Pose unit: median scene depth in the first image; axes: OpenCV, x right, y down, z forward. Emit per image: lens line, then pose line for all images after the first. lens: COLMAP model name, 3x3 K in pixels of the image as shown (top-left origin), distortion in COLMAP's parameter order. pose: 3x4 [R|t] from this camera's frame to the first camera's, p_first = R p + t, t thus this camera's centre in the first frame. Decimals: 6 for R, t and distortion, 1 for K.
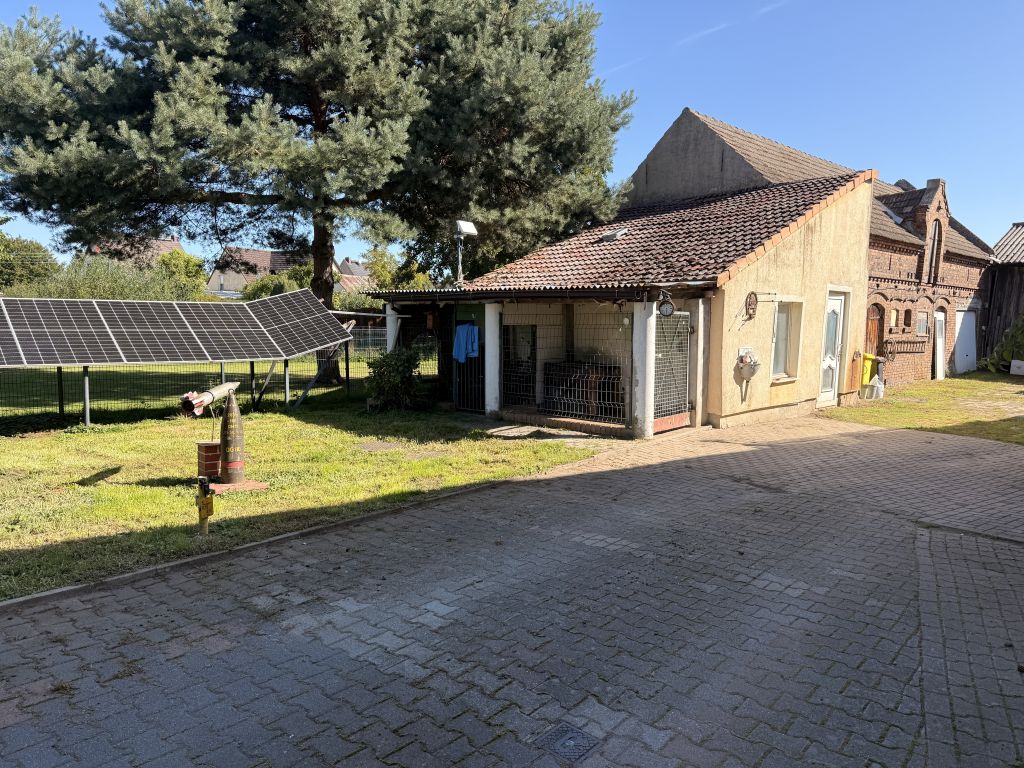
lens RADIAL K [[703.9, 0, 512.0], [0, 703.9, 384.0], [0, 0, 1]] dist [0.078901, -0.103539]
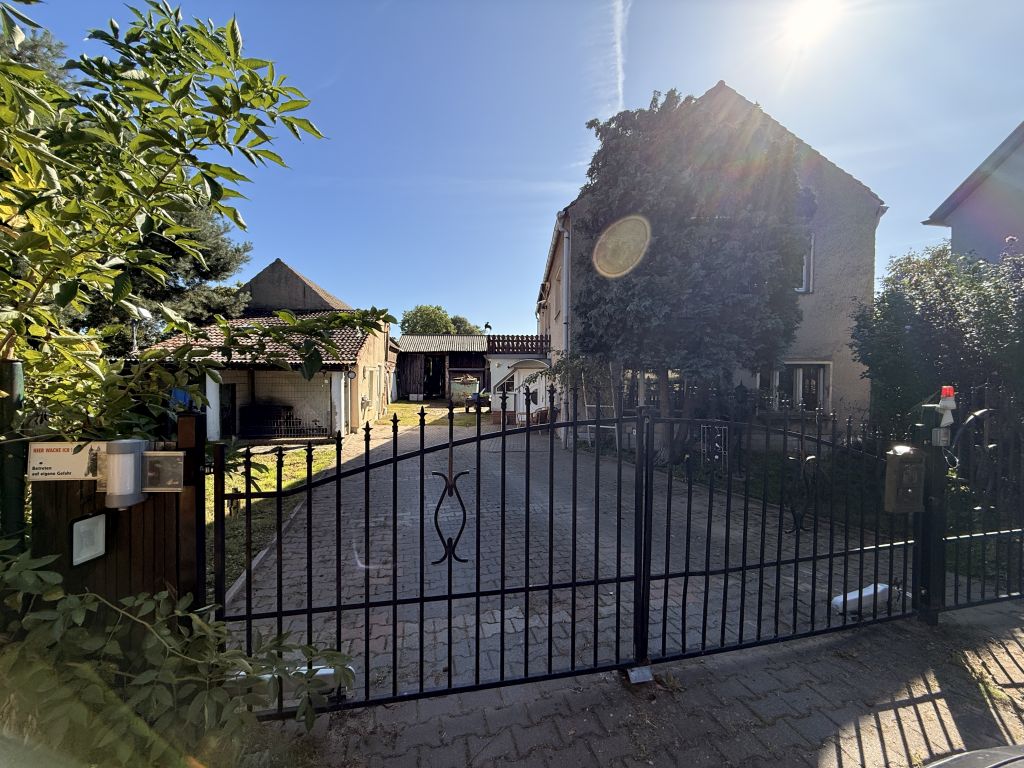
lens RADIAL K [[408.5, 0, 512.0], [0, 408.5, 384.0], [0, 0, 1]] dist [-0.000089, -0.000004]
pose [[0.565967, -0.023192, 0.824102, -0.219112], [0.078074, 0.996620, -0.025572, -0.007476], [-0.820723, 0.078813, 0.565864, -0.011594]]
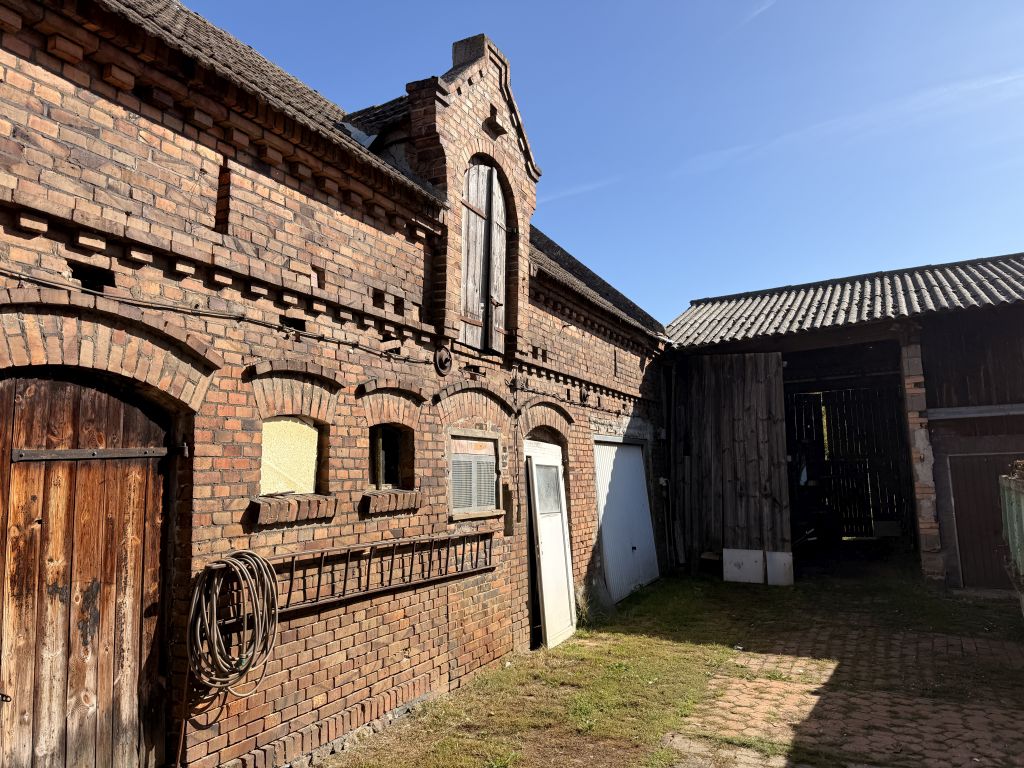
lens RADIAL K [[703.9, 0, 512.0], [0, 703.9, 384.0], [0, 0, 1]] dist [0.078901, -0.103539]
pose [[0.938280, 0.012507, 0.345650, 0.477421], [0.065455, 0.974867, -0.212956, -0.056722], [-0.339626, 0.222437, 0.913880, 0.697978]]
